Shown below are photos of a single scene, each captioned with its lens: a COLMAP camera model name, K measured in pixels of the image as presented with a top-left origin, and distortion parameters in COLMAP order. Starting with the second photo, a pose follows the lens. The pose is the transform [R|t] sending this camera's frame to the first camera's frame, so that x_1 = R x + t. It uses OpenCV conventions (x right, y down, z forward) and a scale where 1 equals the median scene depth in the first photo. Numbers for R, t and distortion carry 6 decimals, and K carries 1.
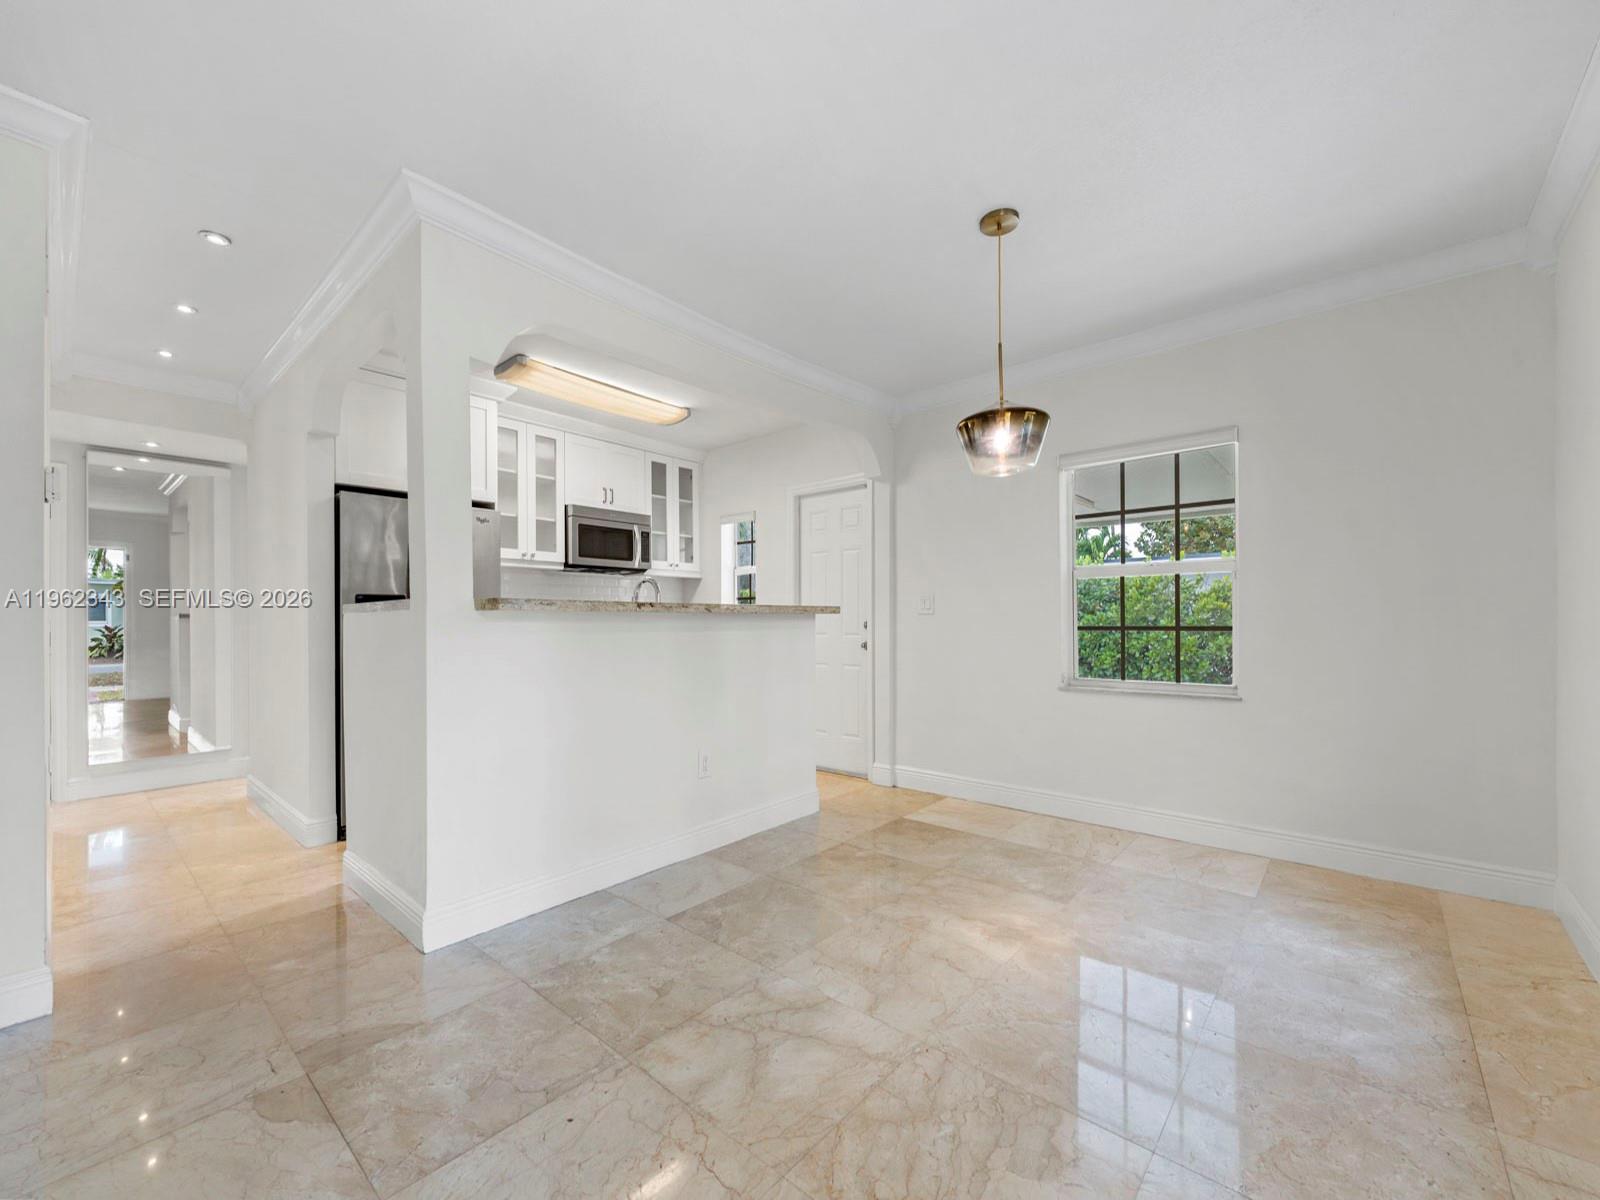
lens RADIAL K [[650.8, 0, 797.3], [0, 650.8, 619.2], [0, 0, 1]] dist [-0.000531, -0.000944]
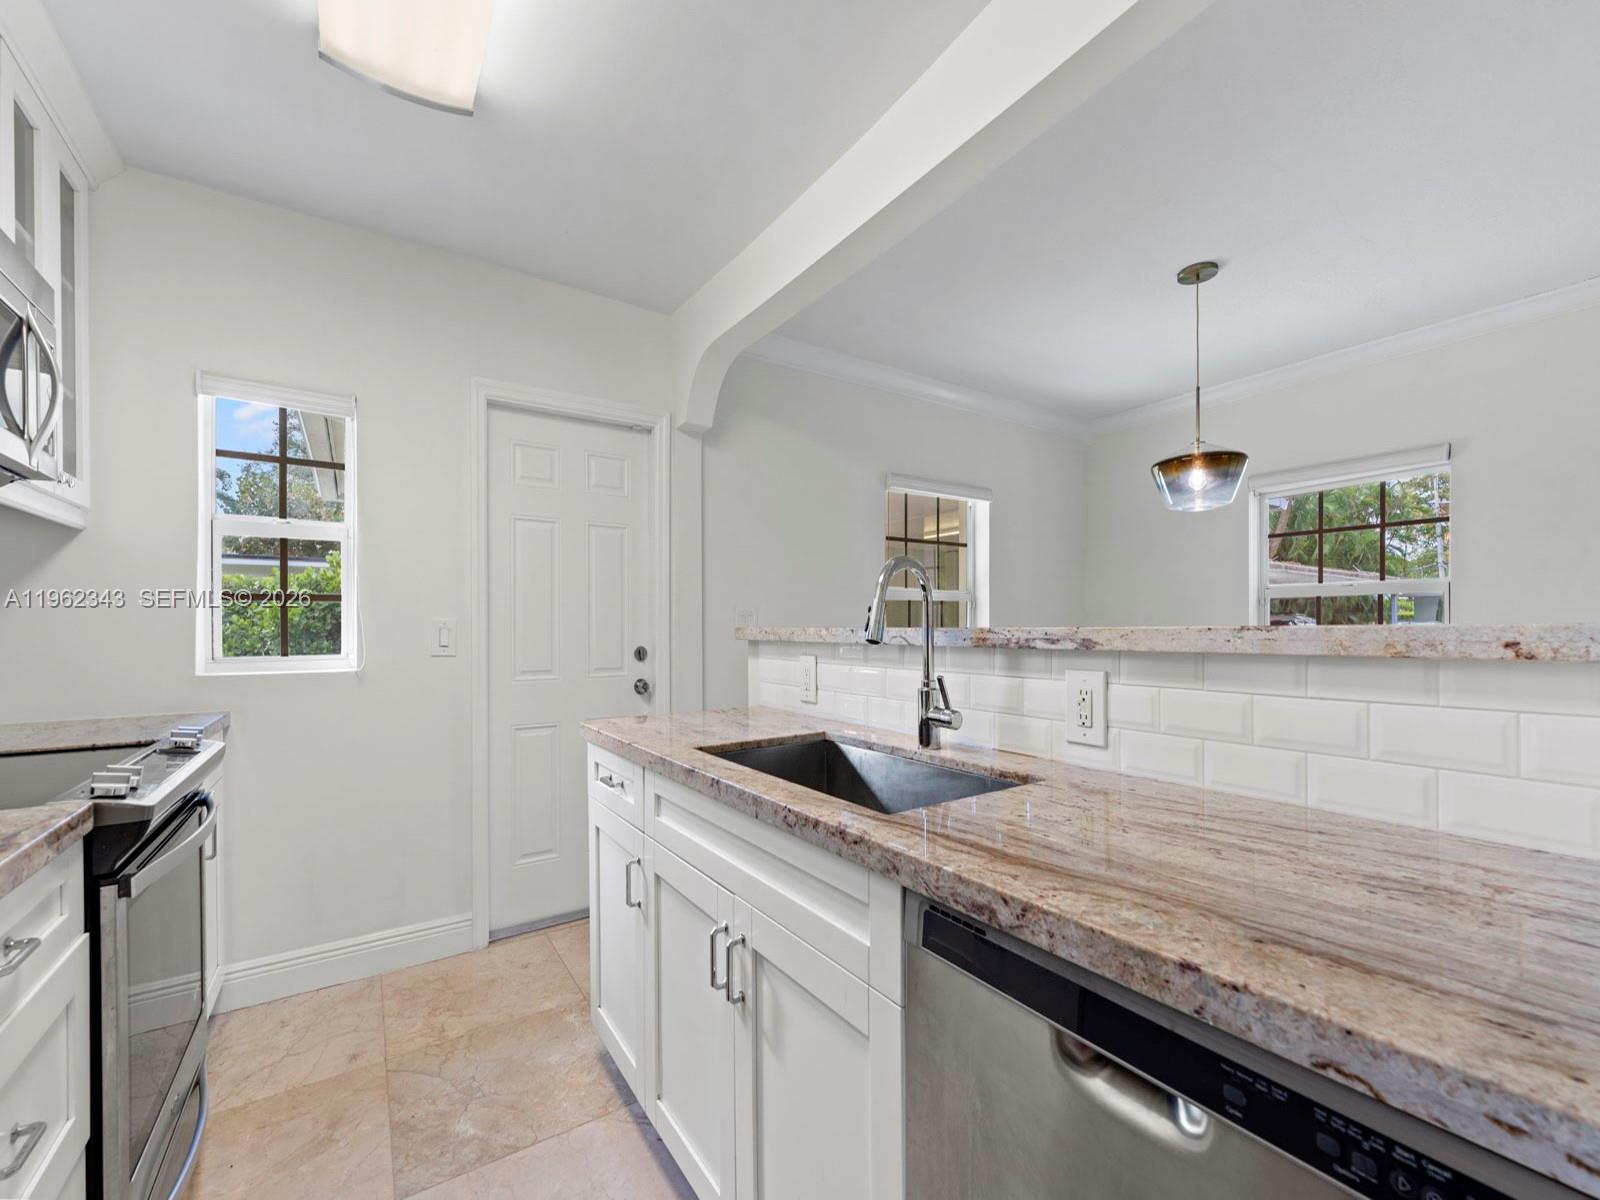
lens RADIAL K [[650.8, 0, 797.7], [0, 650.8, 624.2], [0, 0, 1]] dist [-0.000531, -0.000944]
pose [[0.261127, 0.005842, 0.965287, -0.593382], [-0.003433, 0.999981, -0.005124, -0.024187], [-0.965298, -0.001976, 0.261142, 0.923242]]
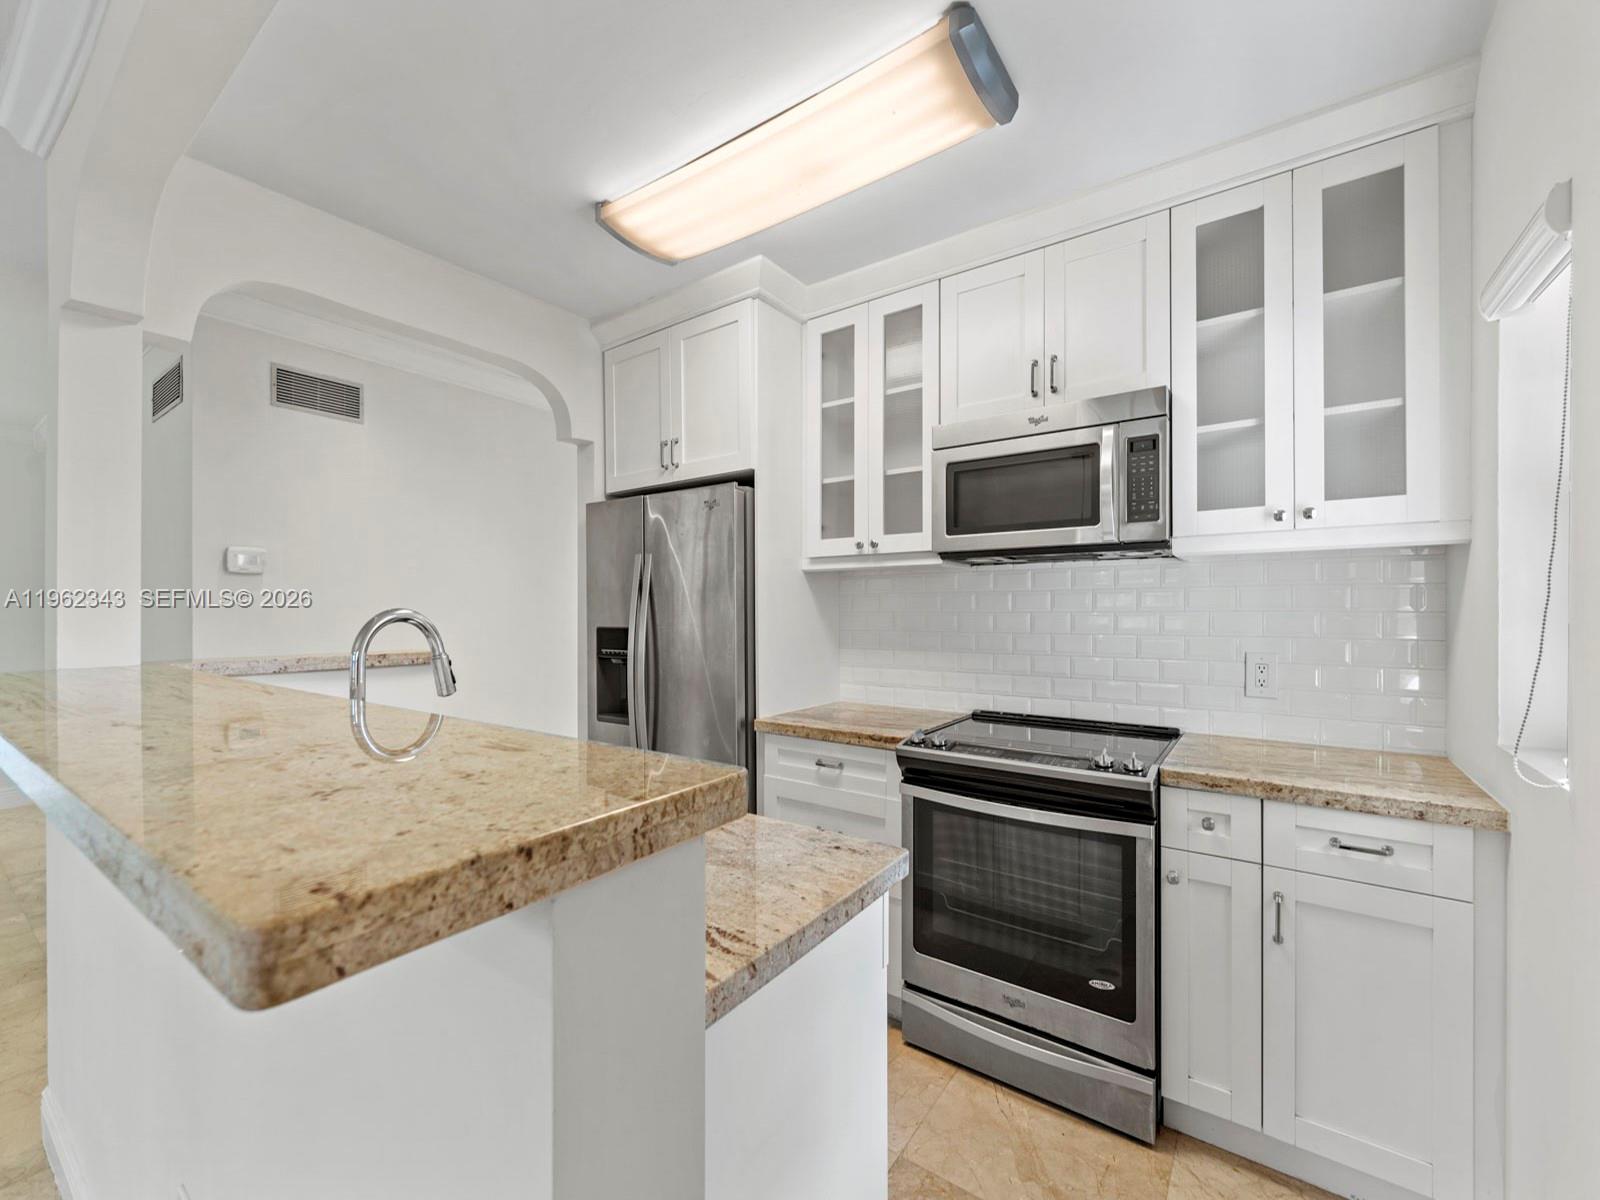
lens RADIAL K [[650.8, 0, 796.8], [0, 650.8, 608.3], [0, 0, 1]] dist [-0.000531, -0.000944]
pose [[0.094806, 0.006351, -0.995475, 0.155224], [0.005407, 0.999962, 0.006894, -0.063175], [0.995481, -0.006036, 0.094768, 1.130475]]
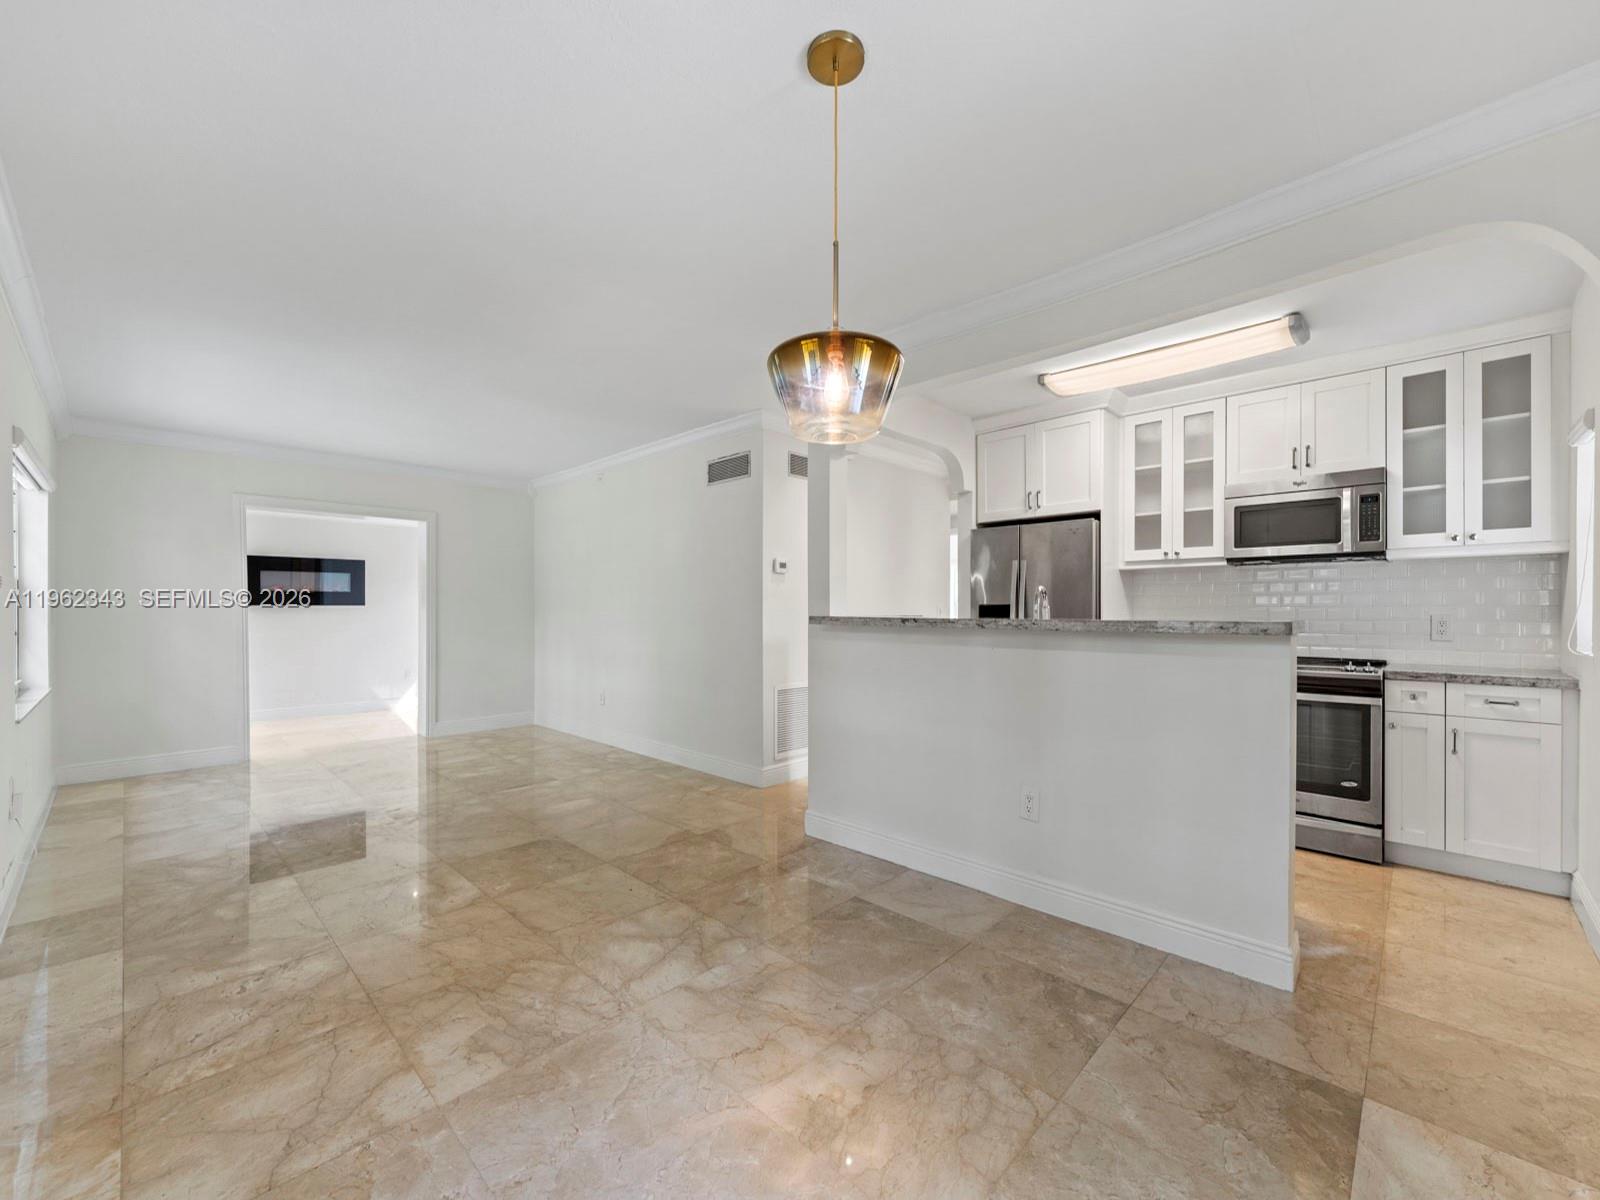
lens RADIAL K [[650.8, 0, 793.9], [0, 650.8, 610.2], [0, 0, 1]] dist [-0.000531, -0.000944]
pose [[-0.056304, 0.007483, -0.998386, 0.659359], [0.003770, 0.999966, 0.007283, -0.036657], [0.998407, -0.003354, -0.056330, 0.669274]]
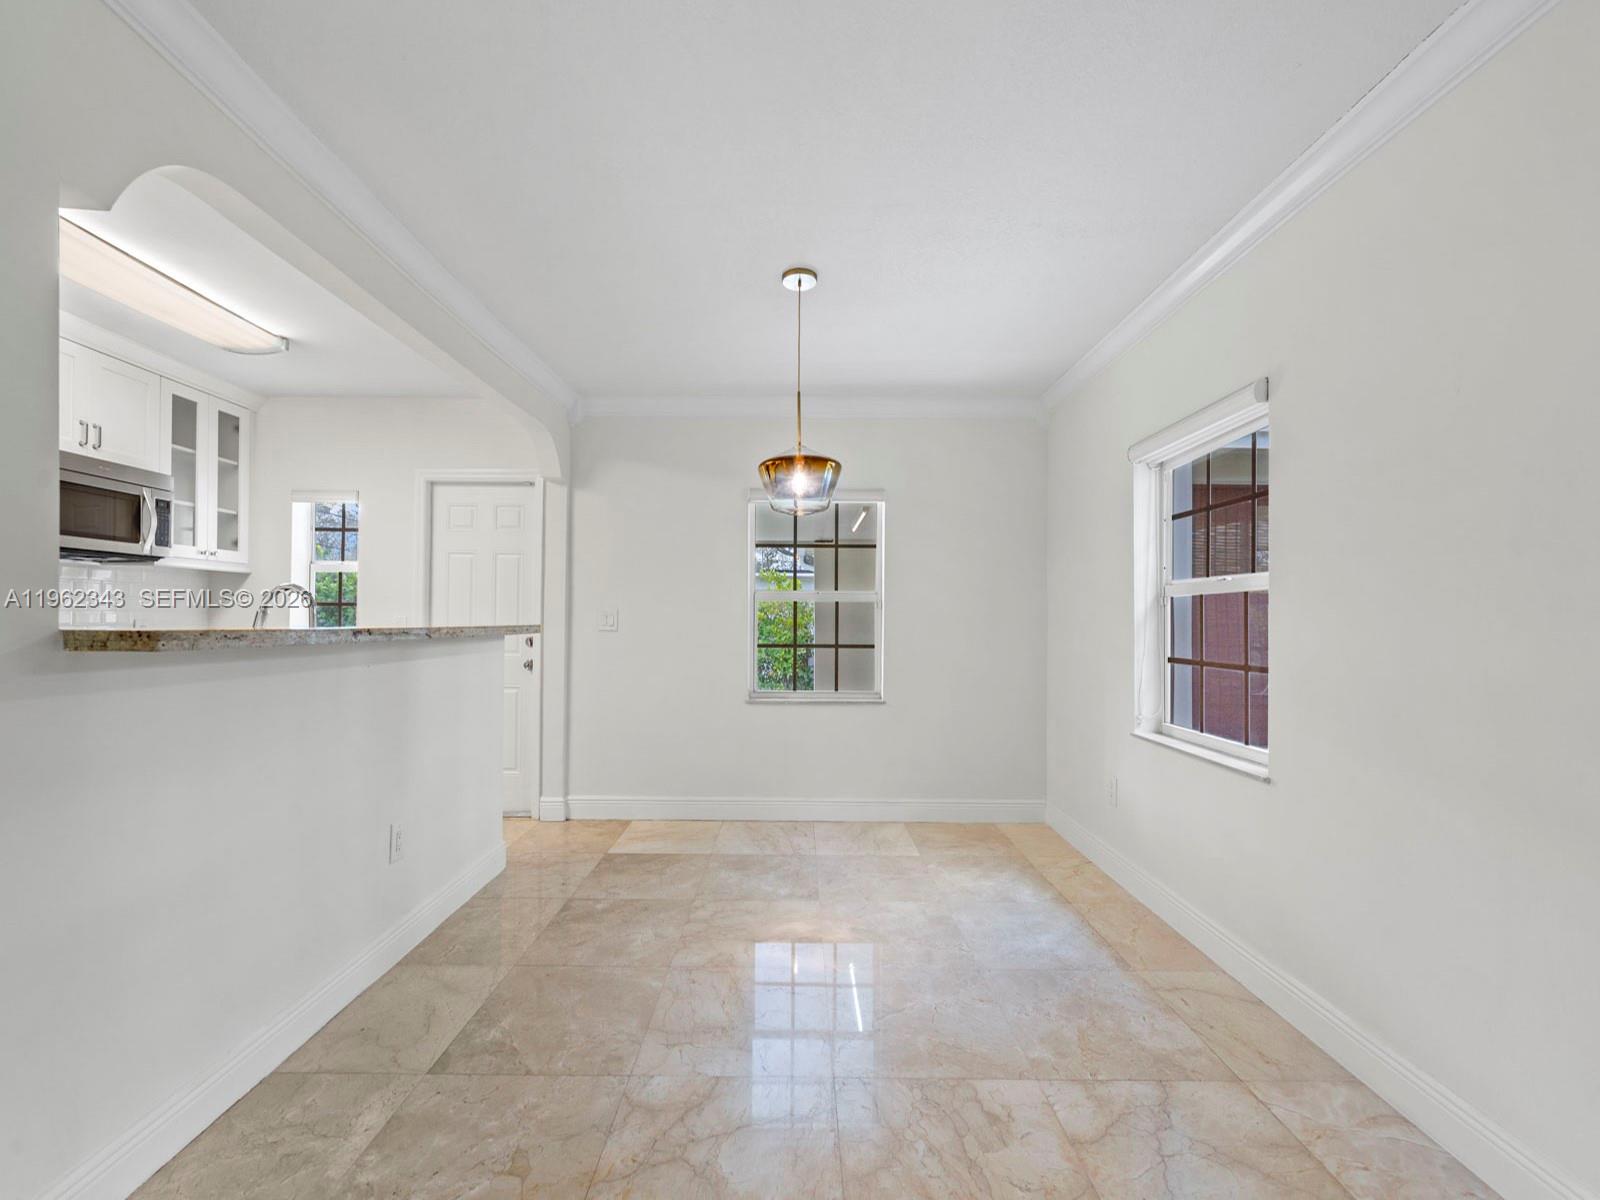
lens RADIAL K [[650.8, 0, 794.7], [0, 650.8, 610.1], [0, 0, 1]] dist [-0.000531, -0.000944]
pose [[0.754866, 0.019326, 0.655594, -0.263569], [-0.012957, 0.999810, -0.014555, -0.032745], [-0.655751, 0.002492, 0.754974, 0.131939]]
